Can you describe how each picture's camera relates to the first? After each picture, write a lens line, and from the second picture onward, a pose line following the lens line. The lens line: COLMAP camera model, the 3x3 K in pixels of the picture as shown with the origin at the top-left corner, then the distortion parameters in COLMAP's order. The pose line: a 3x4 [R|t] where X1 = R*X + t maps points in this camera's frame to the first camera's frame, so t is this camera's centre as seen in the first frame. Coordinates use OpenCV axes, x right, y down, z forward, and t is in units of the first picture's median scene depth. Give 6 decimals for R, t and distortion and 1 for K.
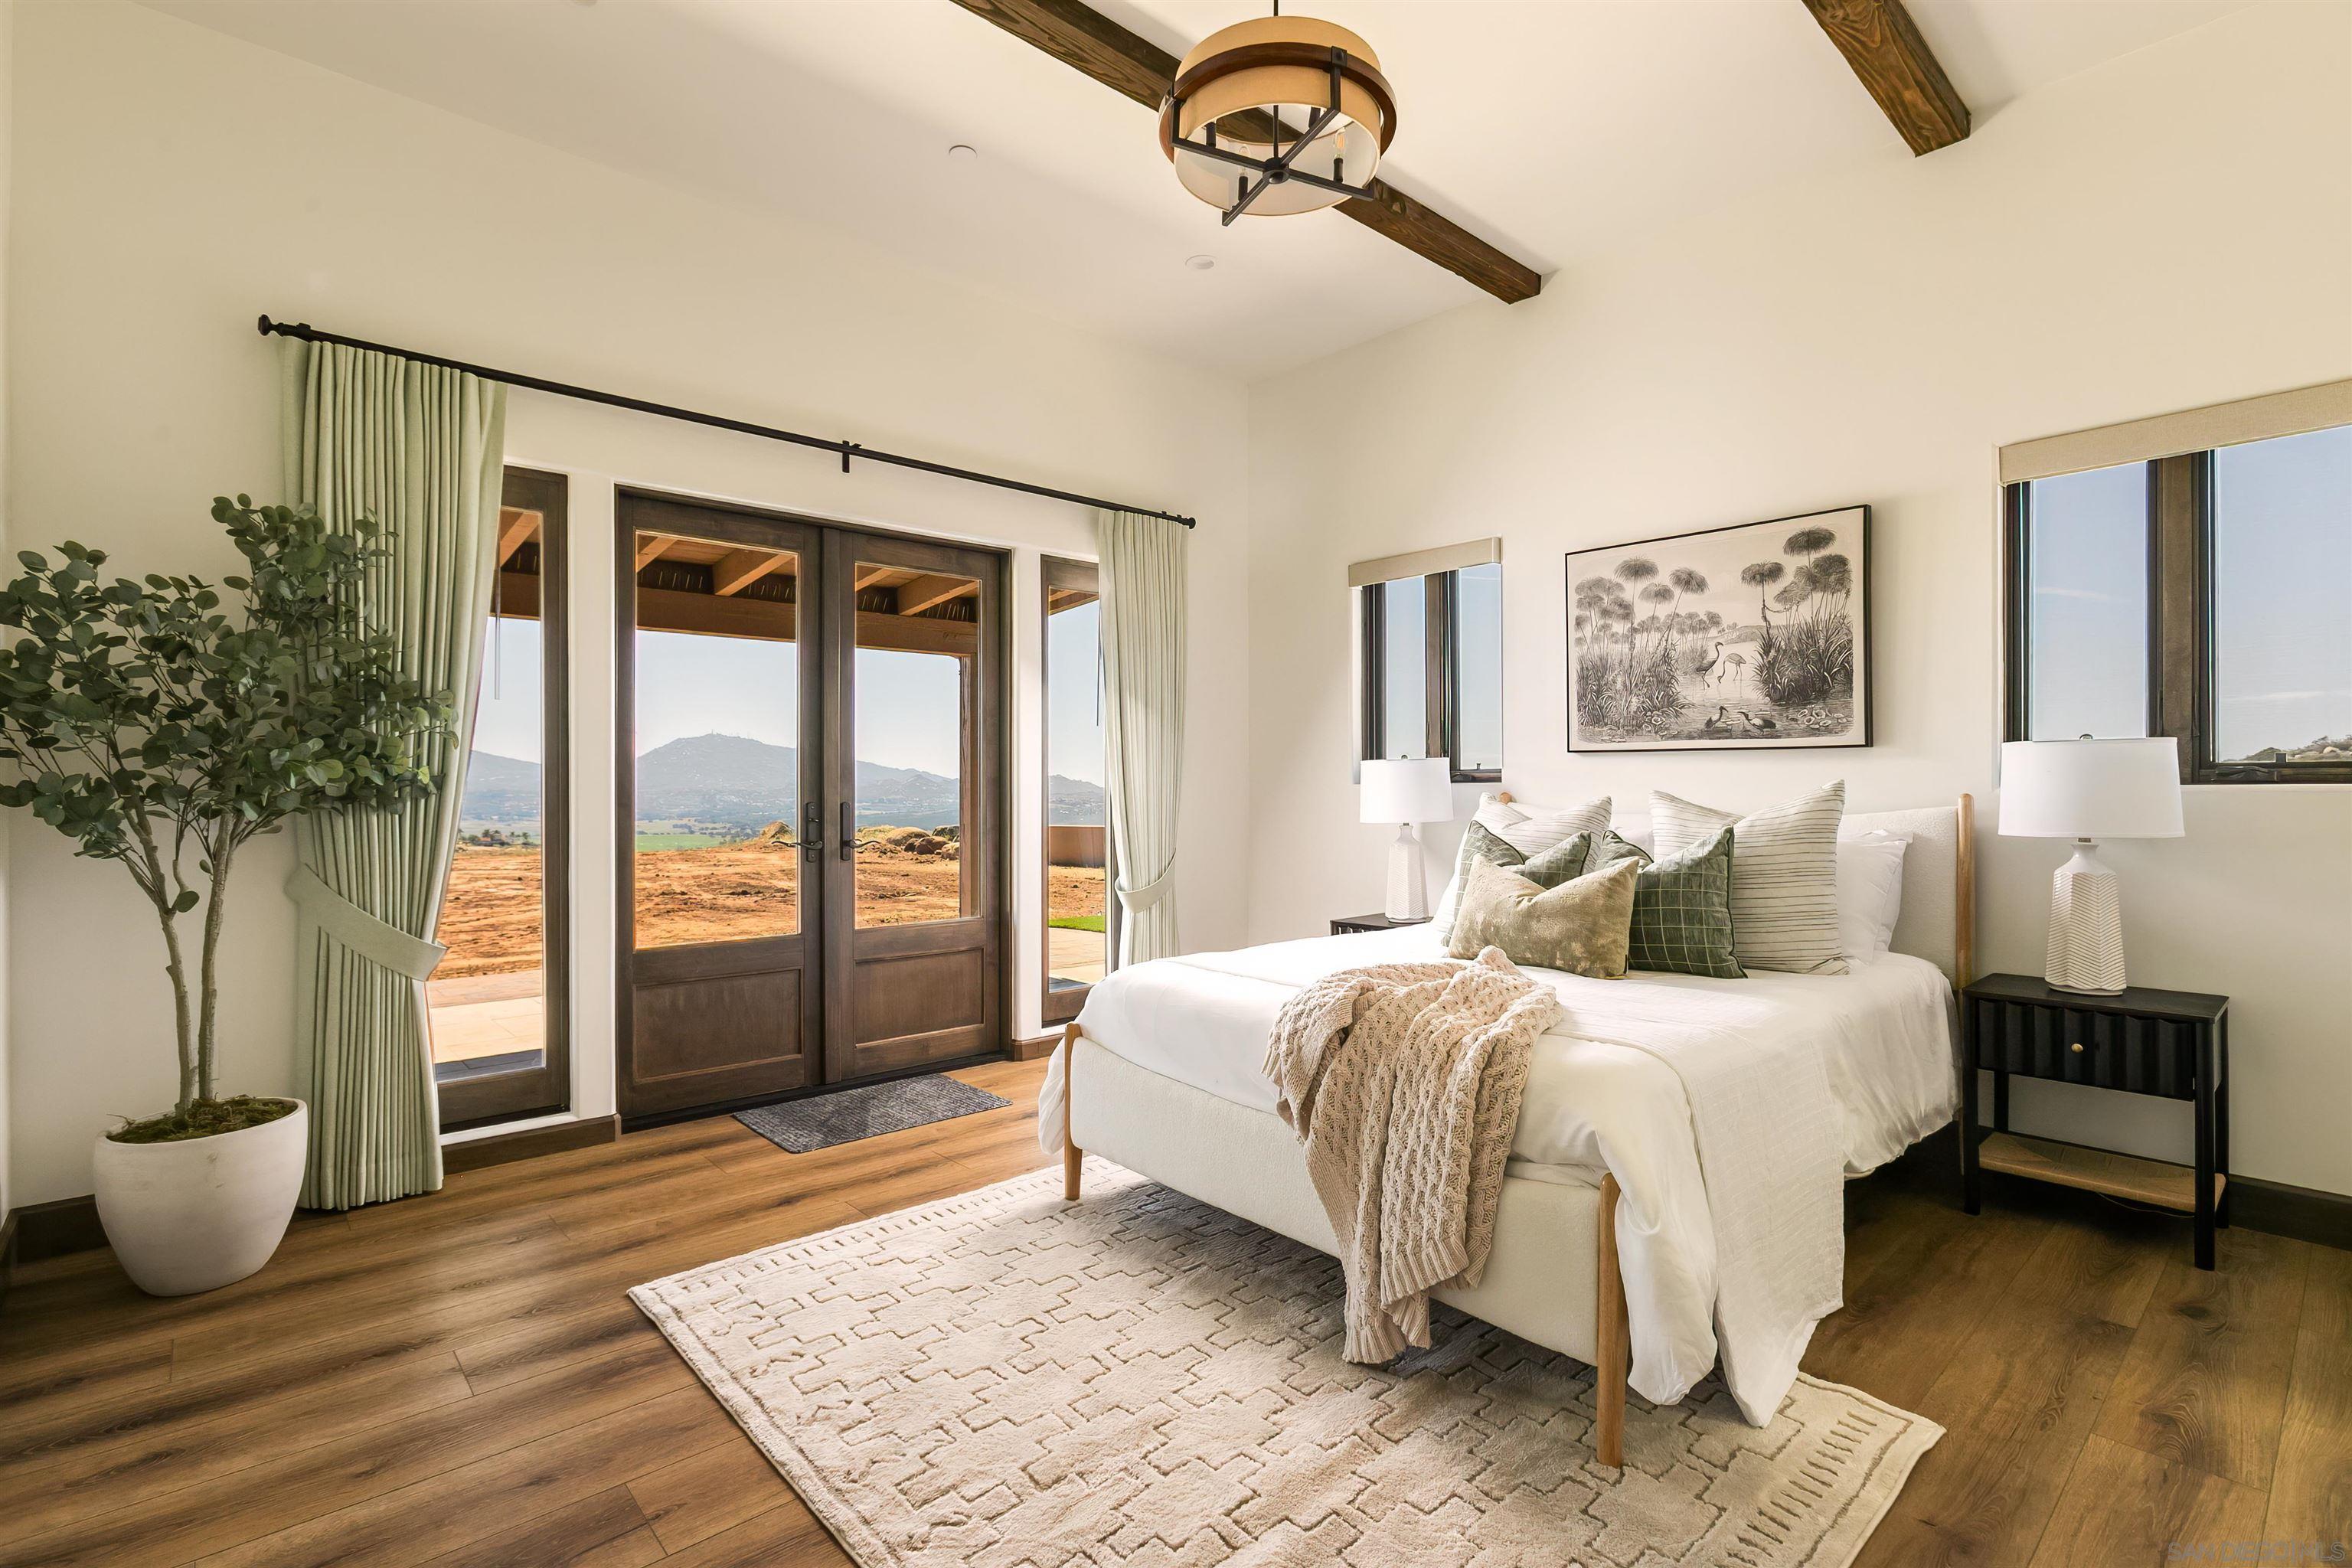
lens RADIAL K [[1084.3, 0, 1176.0], [0, 1084.3, 784.0], [0, 0, 1]] dist [-0.022824, 0.000061]
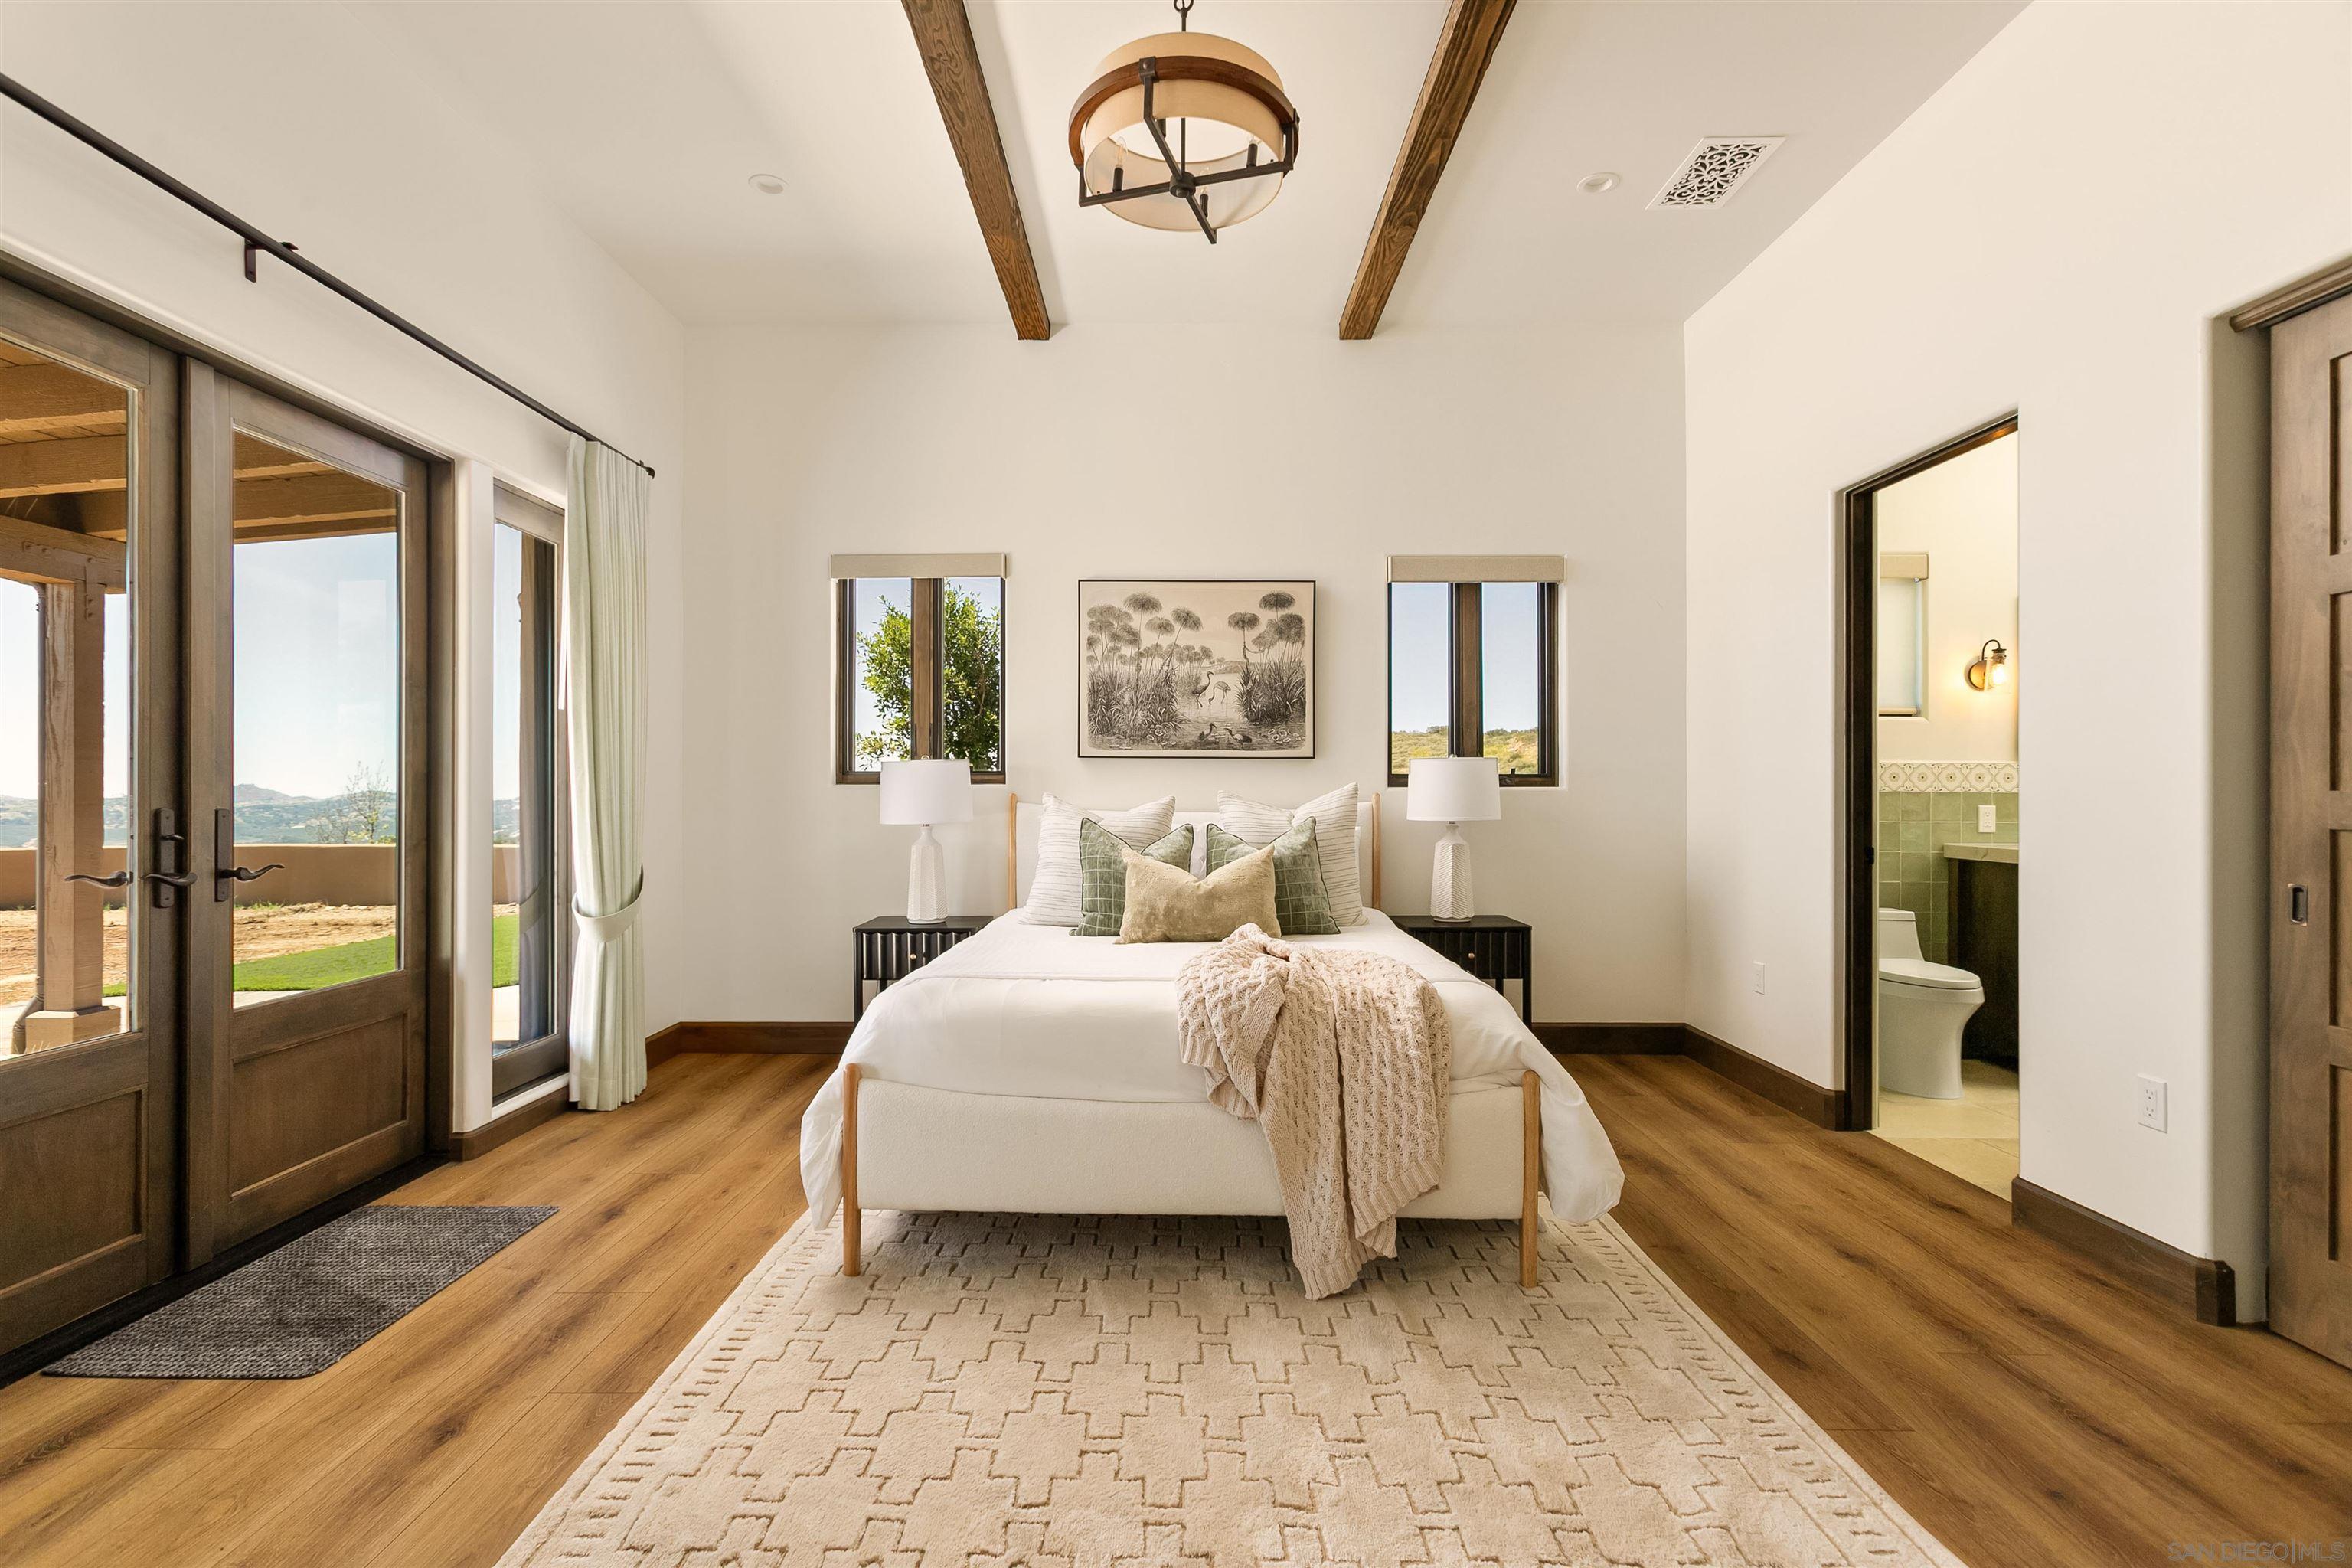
lens RADIAL K [[1048.4, 0, 1165.0], [0, 1048.4, 794.3], [0, 0, 1]] dist [-0.021526, 0.012285]
pose [[0.677097, -0.000881, 0.735894, -0.417946], [-0.002244, 0.999992, 0.003261, 0.006097], [-0.735891, -0.003860, 0.677089, 0.217400]]
